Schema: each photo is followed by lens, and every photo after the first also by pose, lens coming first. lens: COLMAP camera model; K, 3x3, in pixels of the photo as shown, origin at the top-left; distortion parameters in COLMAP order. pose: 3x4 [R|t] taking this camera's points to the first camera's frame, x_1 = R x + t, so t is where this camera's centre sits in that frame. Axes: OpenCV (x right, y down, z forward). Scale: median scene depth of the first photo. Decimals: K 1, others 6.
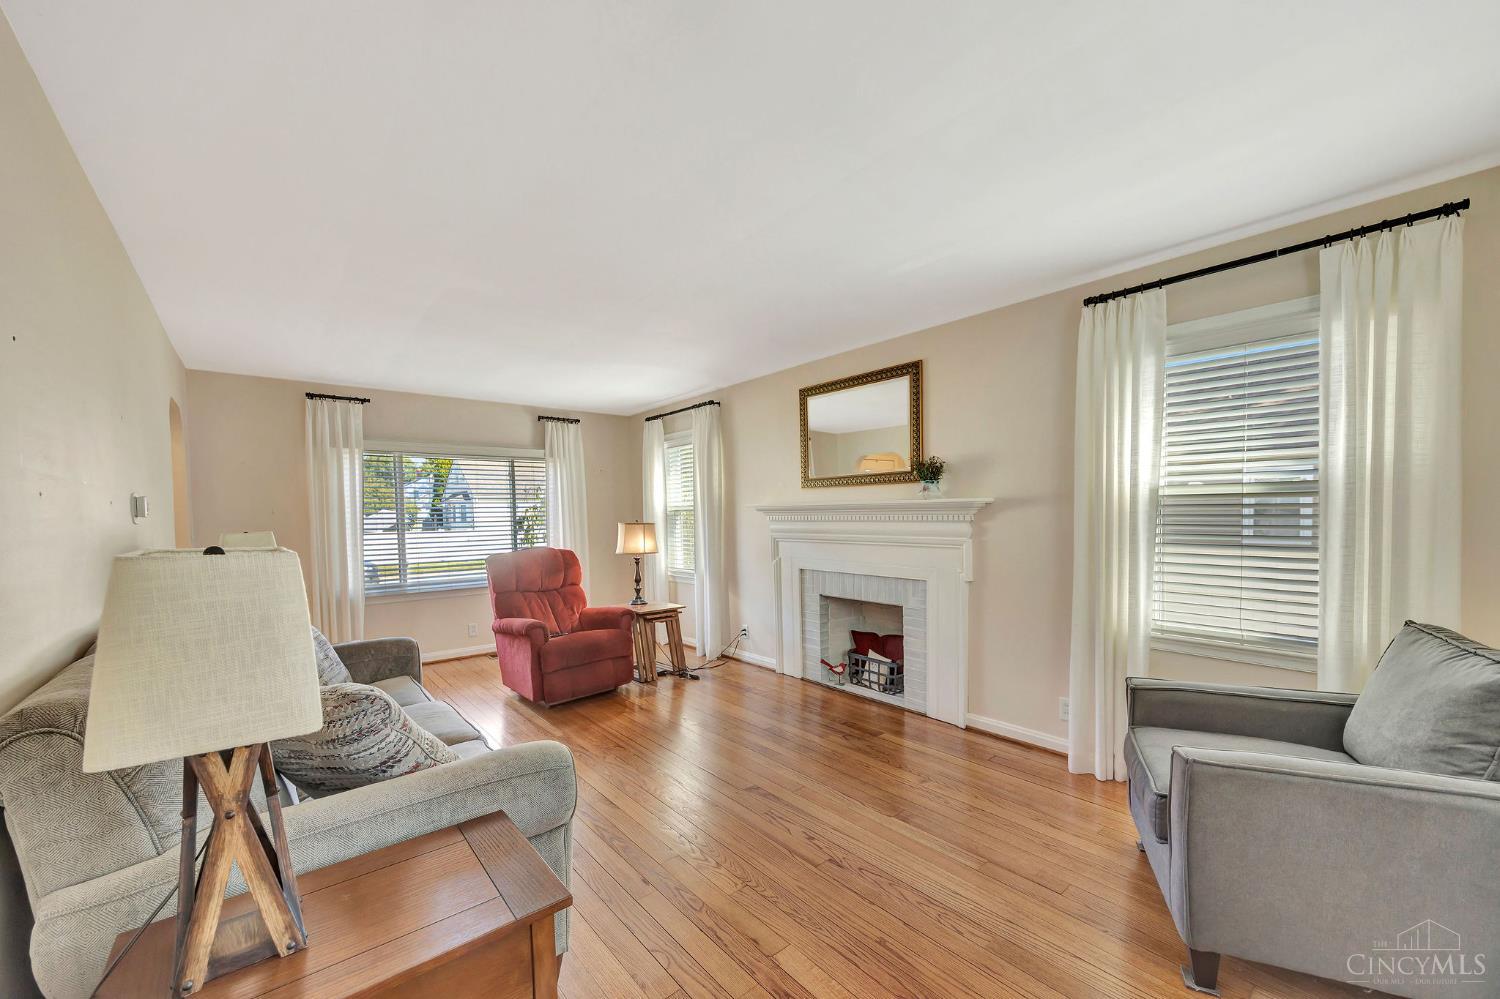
lens RADIAL K [[593.8, 0, 786.9], [0, 593.8, 531.3], [0, 0, 1]] dist [-0.001676, -0.000176]
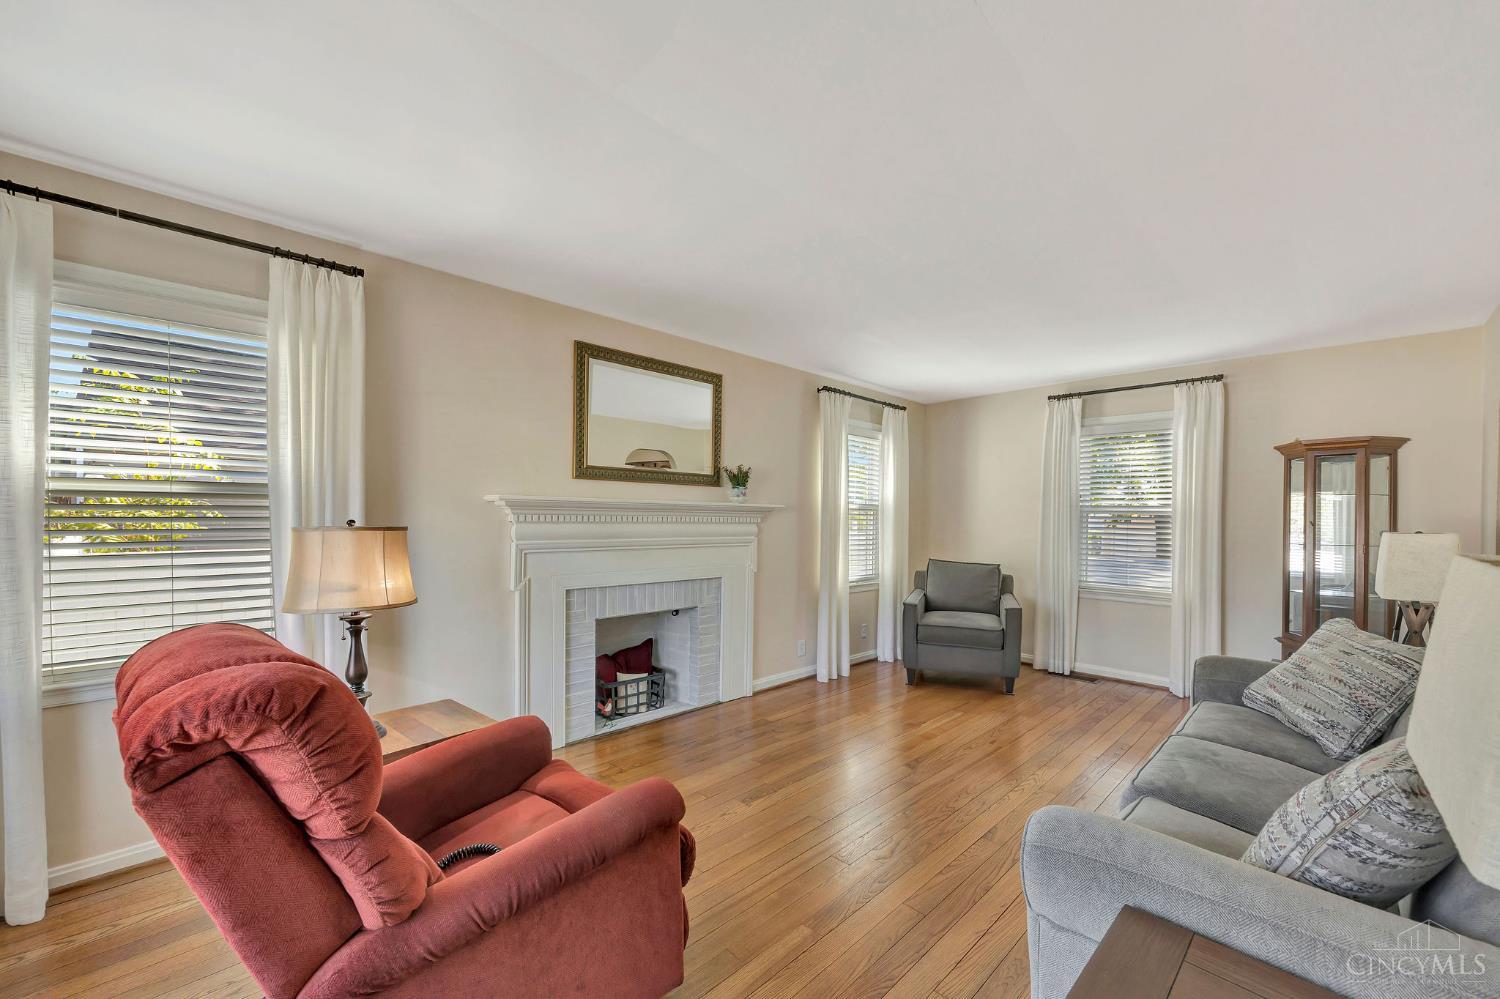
lens RADIAL K [[593.8, 0, 783.6], [0, 593.8, 521.0], [0, 0, 1]] dist [-0.001676, -0.000176]
pose [[-0.054036, 0.002265, 0.998536, -0.730293], [0.020671, 0.999786, -0.001149, -0.014139], [-0.998325, 0.020579, -0.054071, 0.802855]]
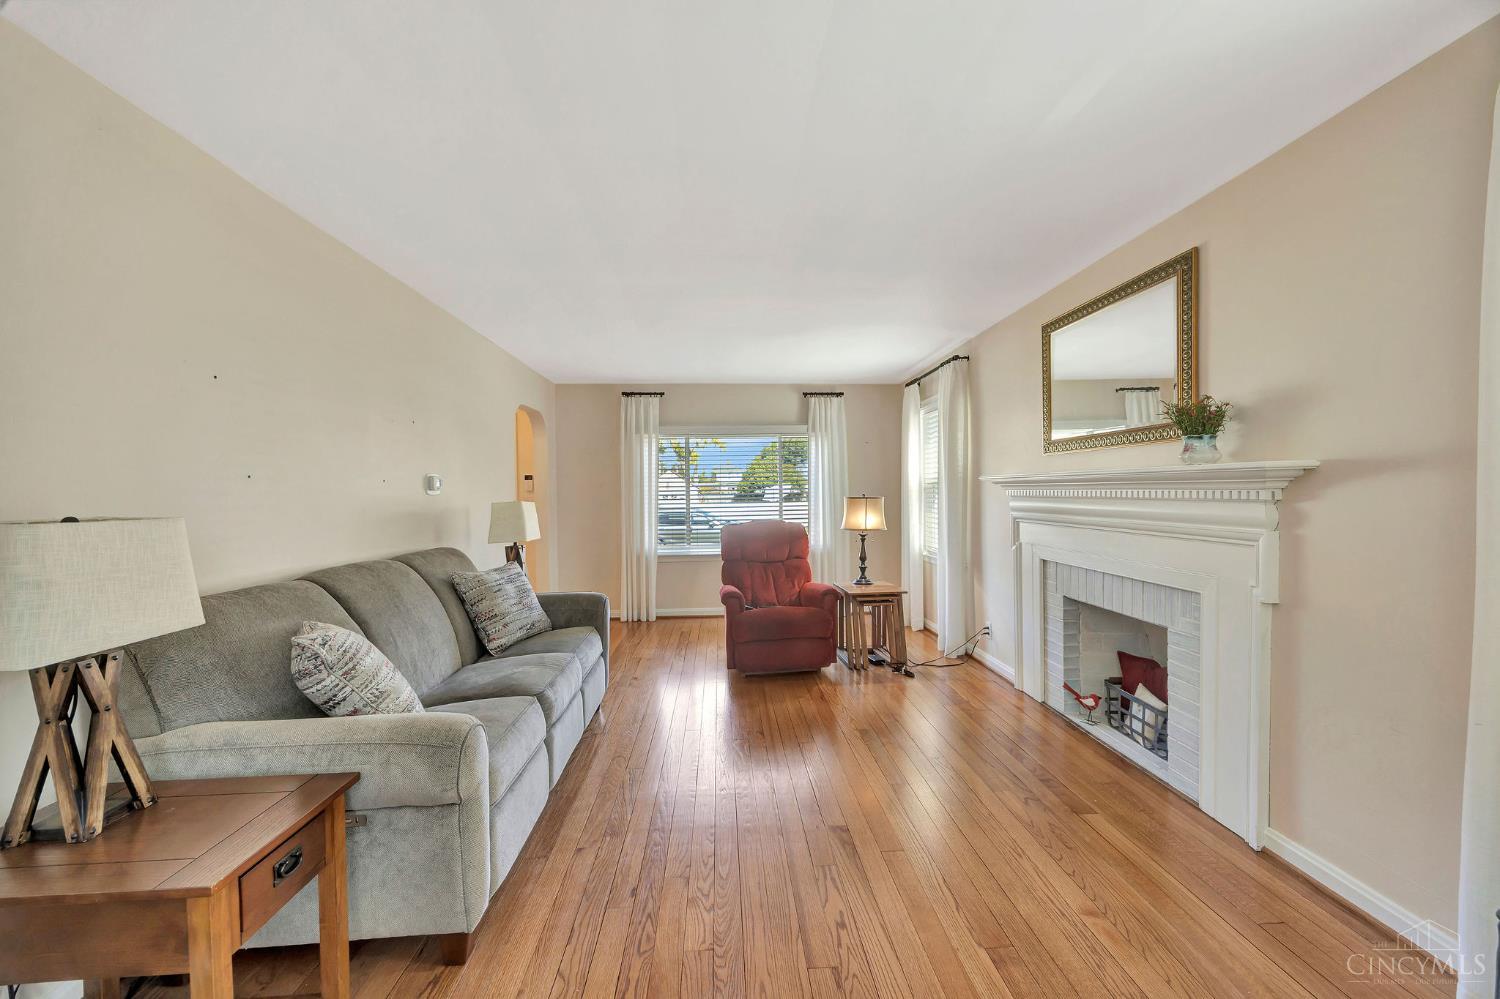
lens RADIAL K [[593.8, 0, 761.0], [0, 593.8, 499.0], [0, 0, 1]] dist [-0.001676, -0.000176]
pose [[0.788906, 0.013337, -0.614369, 0.213072], [-0.017653, 0.999844, -0.000963, -0.007608], [0.614260, 0.011605, 0.789018, 0.178783]]
